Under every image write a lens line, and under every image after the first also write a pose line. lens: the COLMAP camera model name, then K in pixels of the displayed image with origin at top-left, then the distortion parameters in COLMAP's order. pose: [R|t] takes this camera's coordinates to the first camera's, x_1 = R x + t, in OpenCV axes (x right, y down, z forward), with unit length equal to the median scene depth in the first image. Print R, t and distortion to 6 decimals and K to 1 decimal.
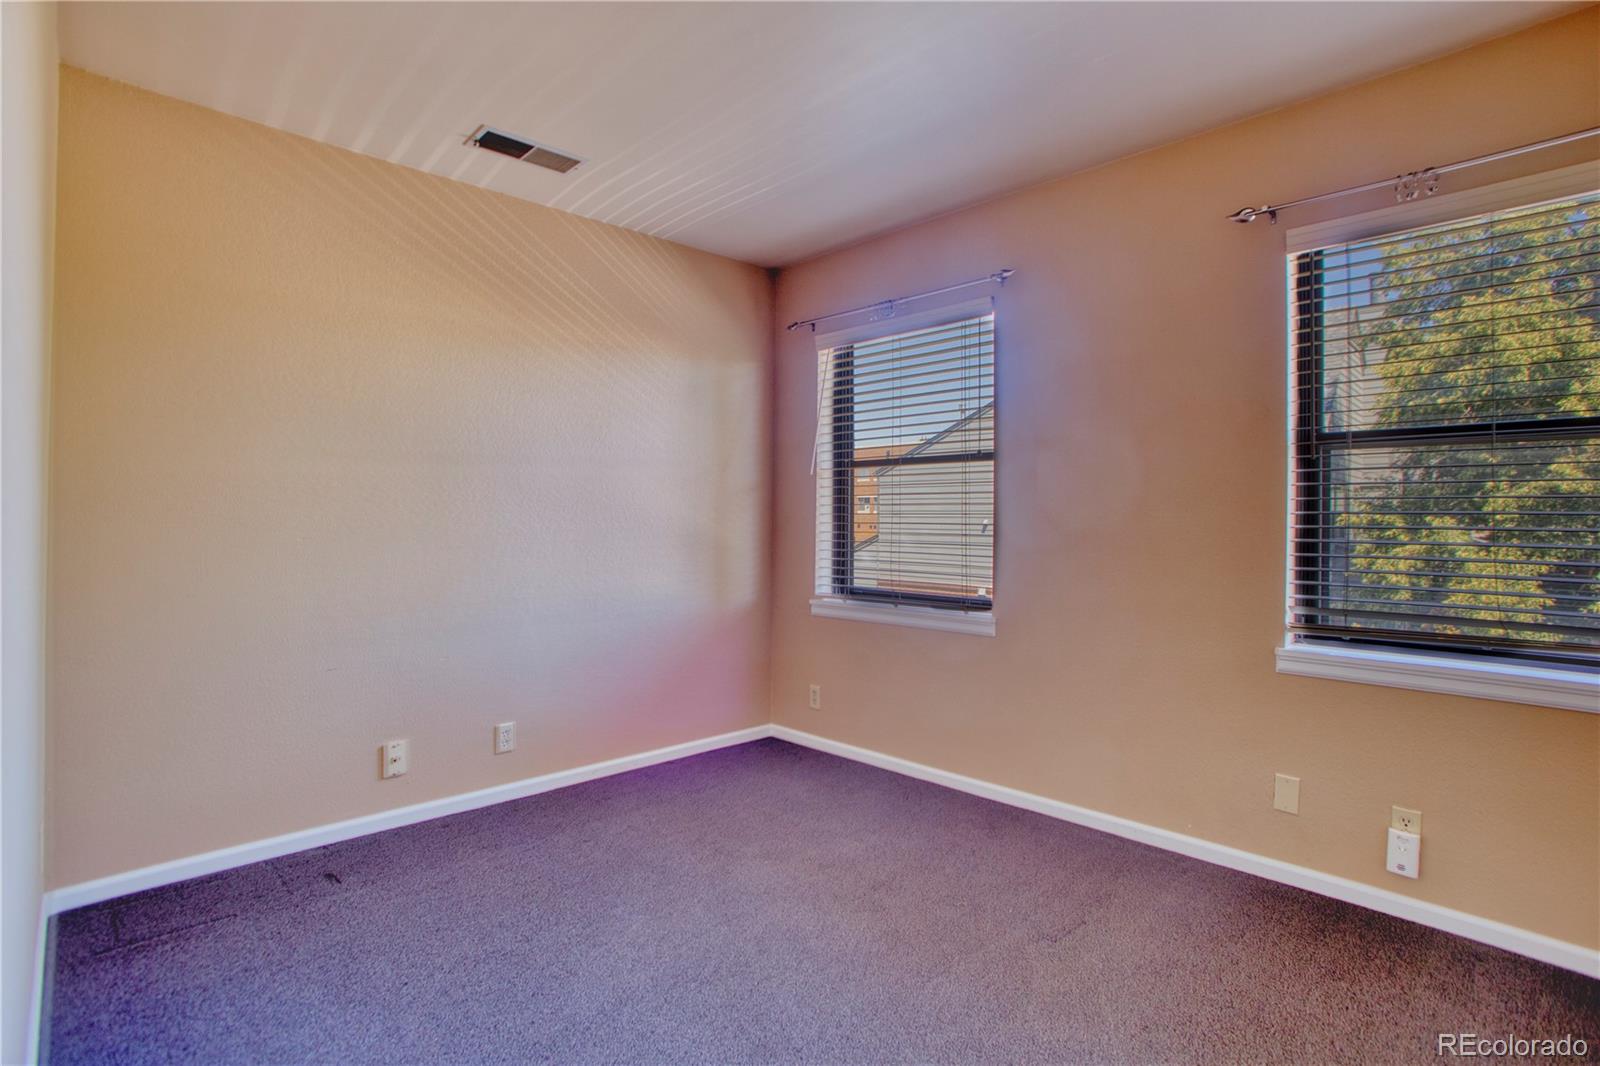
lens RADIAL K [[772.3, 0, 807.9], [0, 772.3, 522.2], [0, 0, 1]] dist [-0.075691, 0.031204]
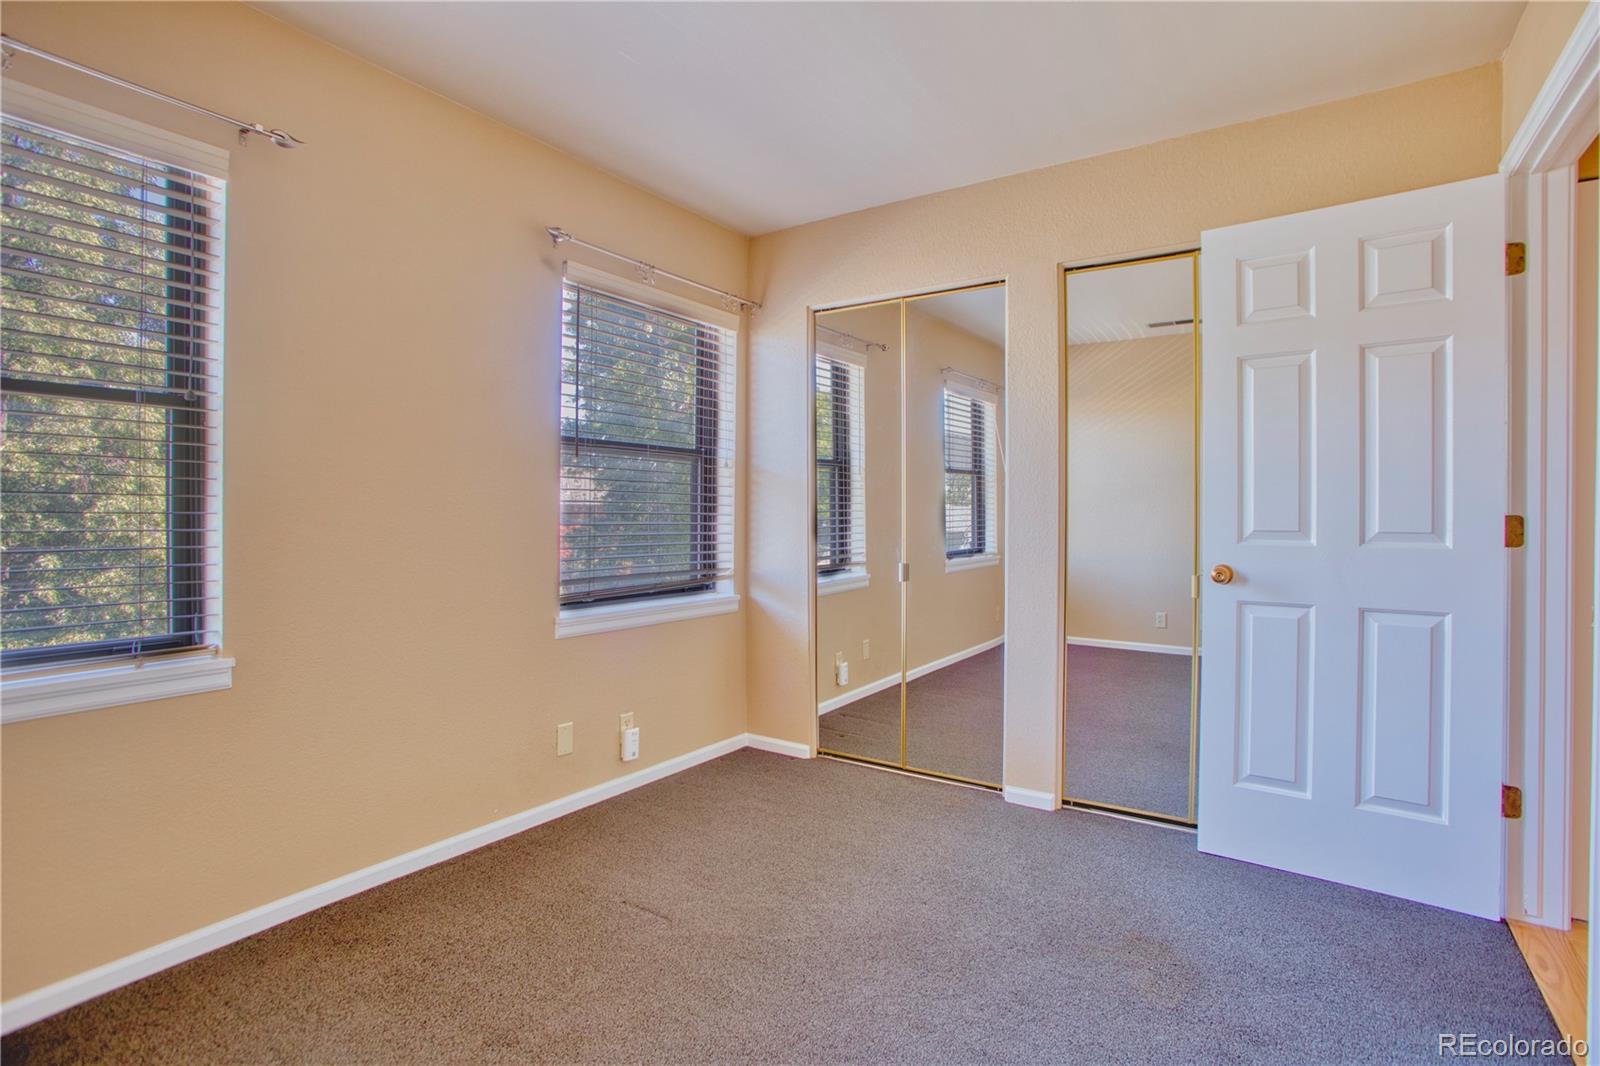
lens RADIAL K [[768.4, 0, 814.8], [0, 768.4, 515.5], [0, 0, 1]] dist [-0.078367, 0.039962]
pose [[-0.197941, -0.009877, 0.980164, -0.126947], [-0.001394, 0.999951, 0.009795, -0.000504], [-0.980213, 0.000573, -0.197946, 0.176628]]
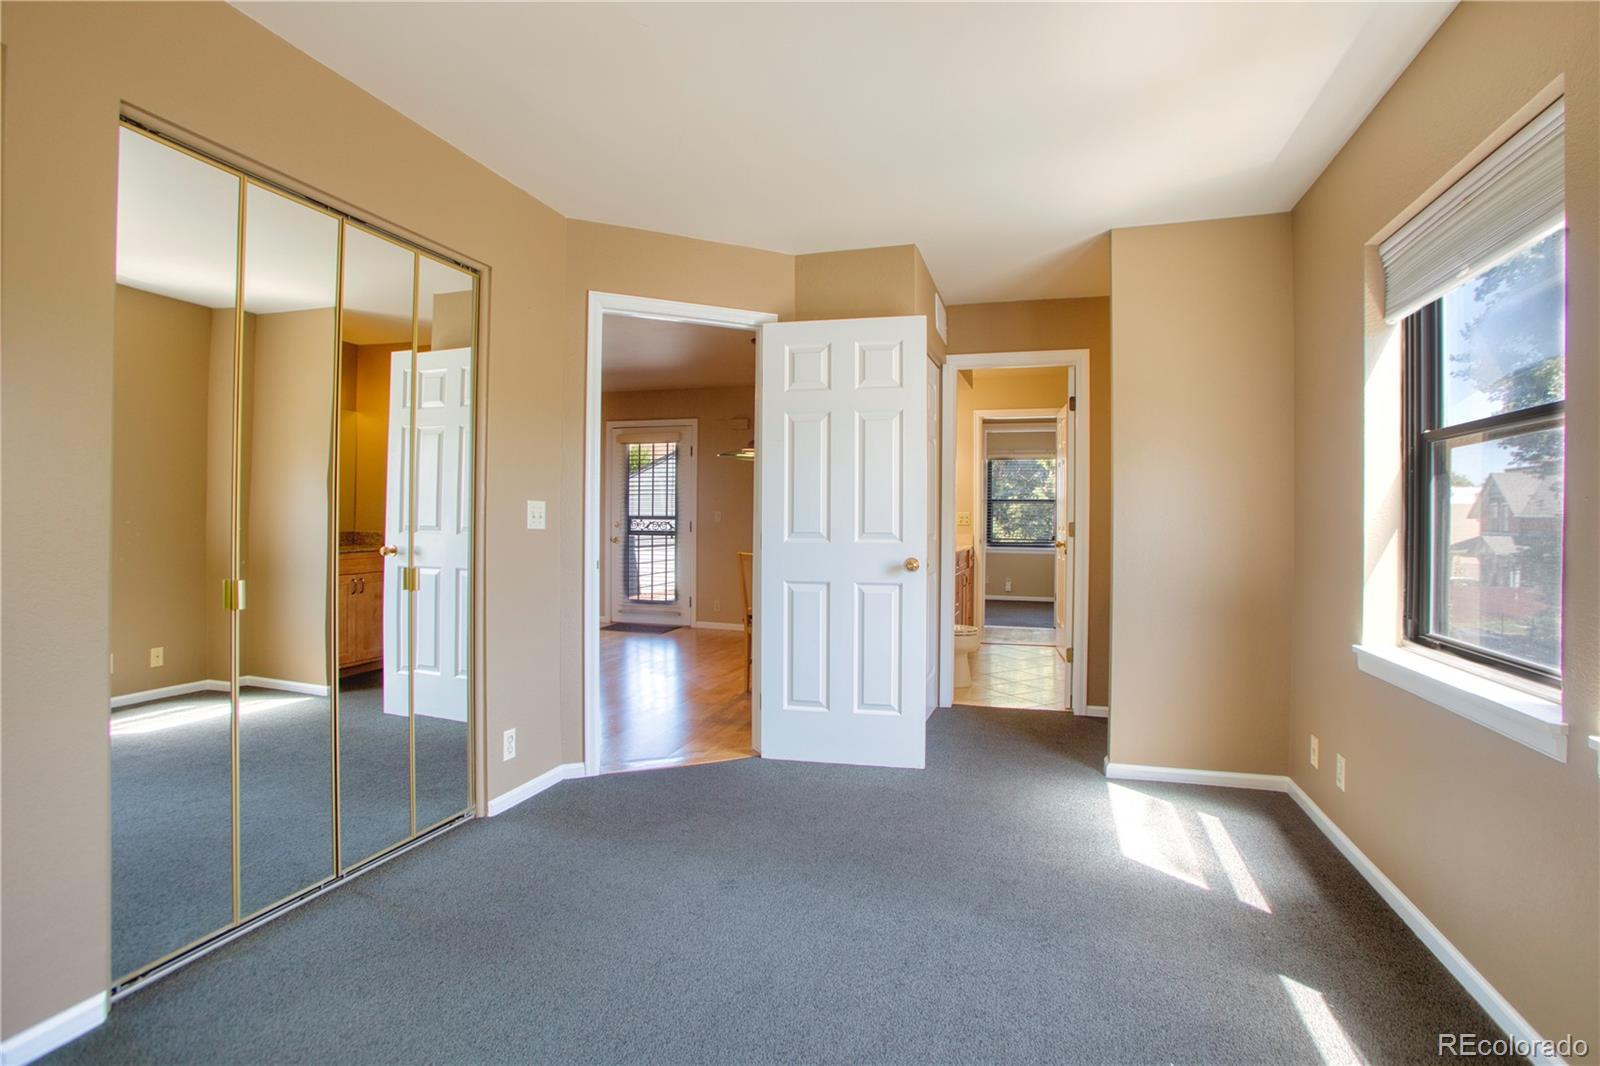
lens RADIAL K [[768.4, 0, 814.8], [0, 768.4, 515.5], [0, 0, 1]] dist [-0.078367, 0.039962]
pose [[0.873828, 0.005733, 0.486201, -0.519030], [-0.004713, 0.999983, -0.003320, -0.000399], [-0.486212, 0.000610, 0.873841, -0.522961]]
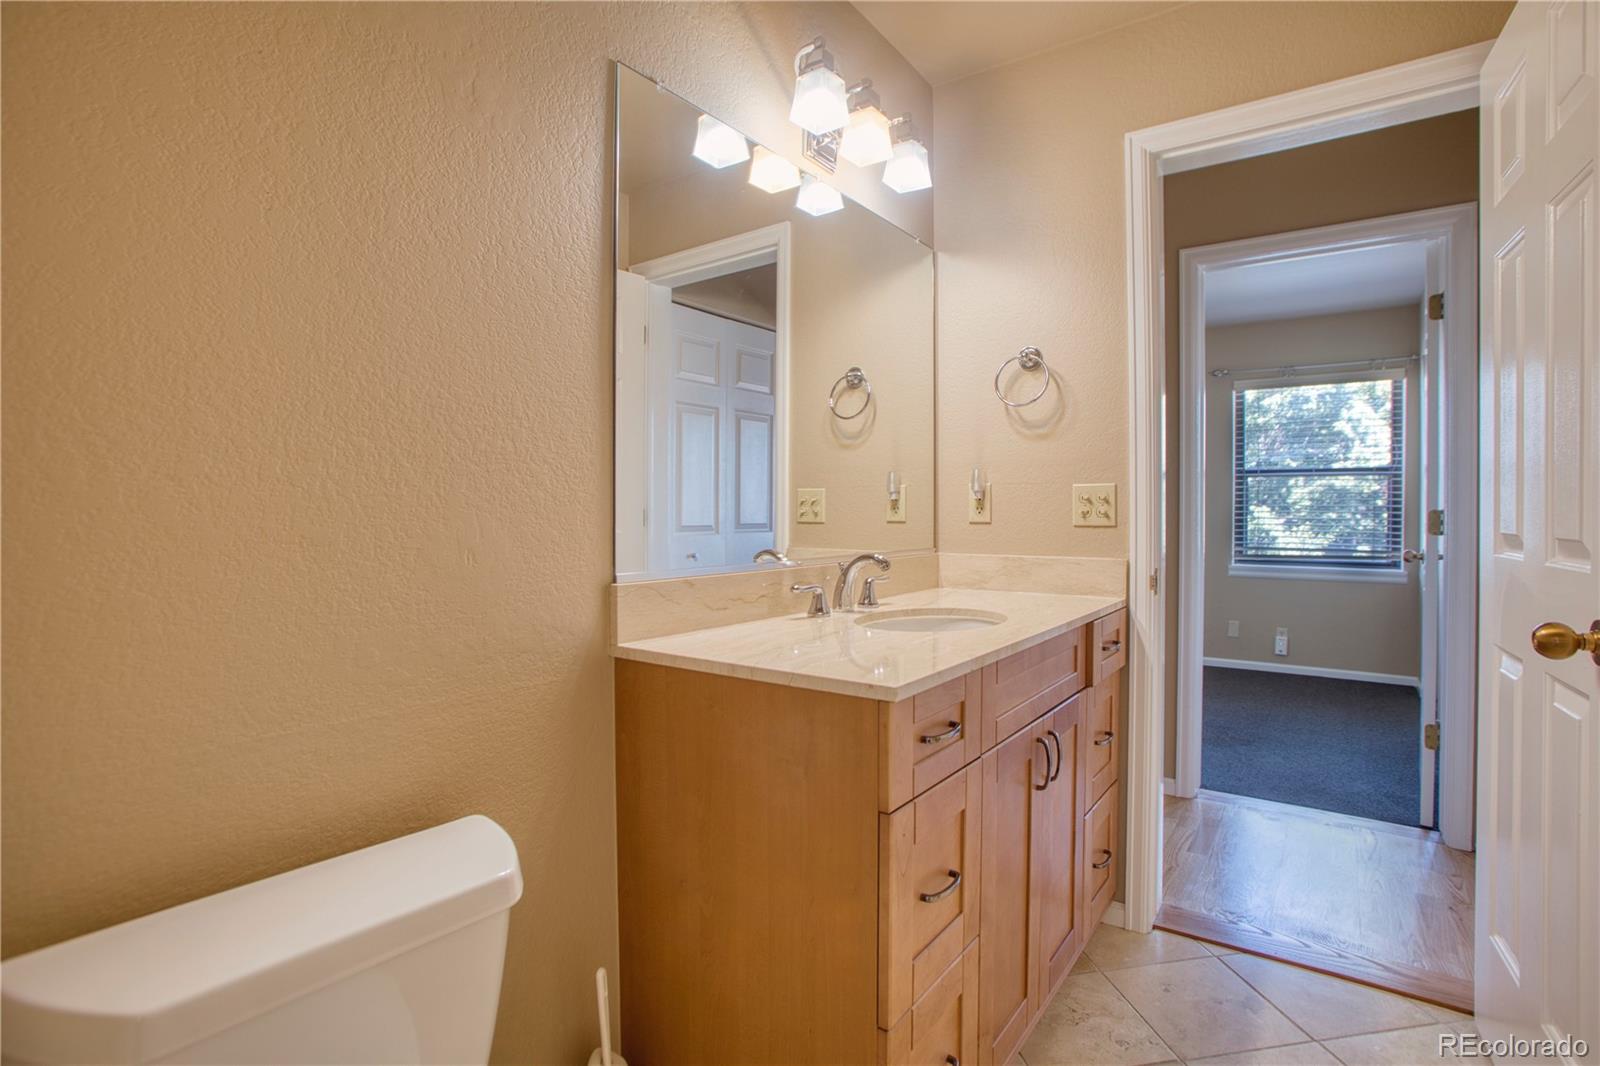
lens RADIAL K [[768.4, 0, 814.8], [0, 768.4, 515.5], [0, 0, 1]] dist [-0.078367, 0.039962]
pose [[0.982564, -0.003400, 0.185895, -0.214202], [0.002480, 0.999983, 0.005183, 0.000998], [-0.185910, -0.004632, 0.982556, -0.208880]]
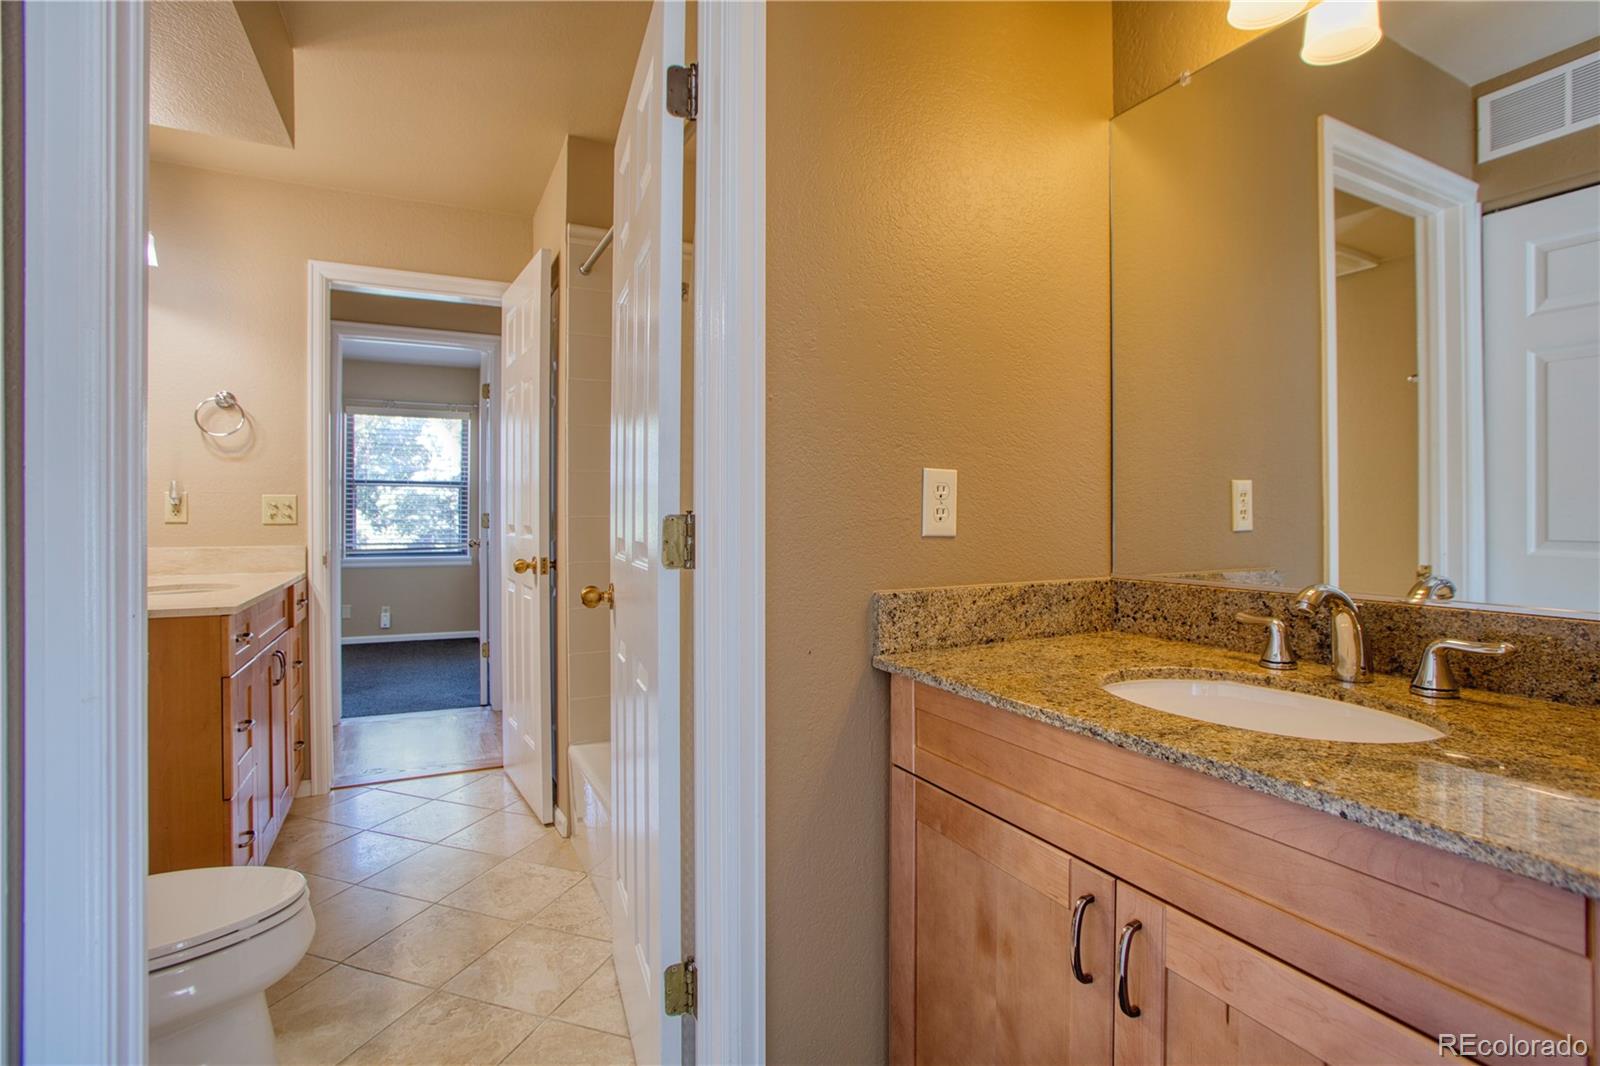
lens RADIAL K [[768.4, 0, 814.8], [0, 768.4, 515.5], [0, 0, 1]] dist [-0.078367, 0.039962]
pose [[0.282188, -0.005057, 0.959346, -0.309421], [0.002682, 0.999986, 0.004483, 0.001007], [-0.959355, 0.001308, 0.282198, -0.292184]]
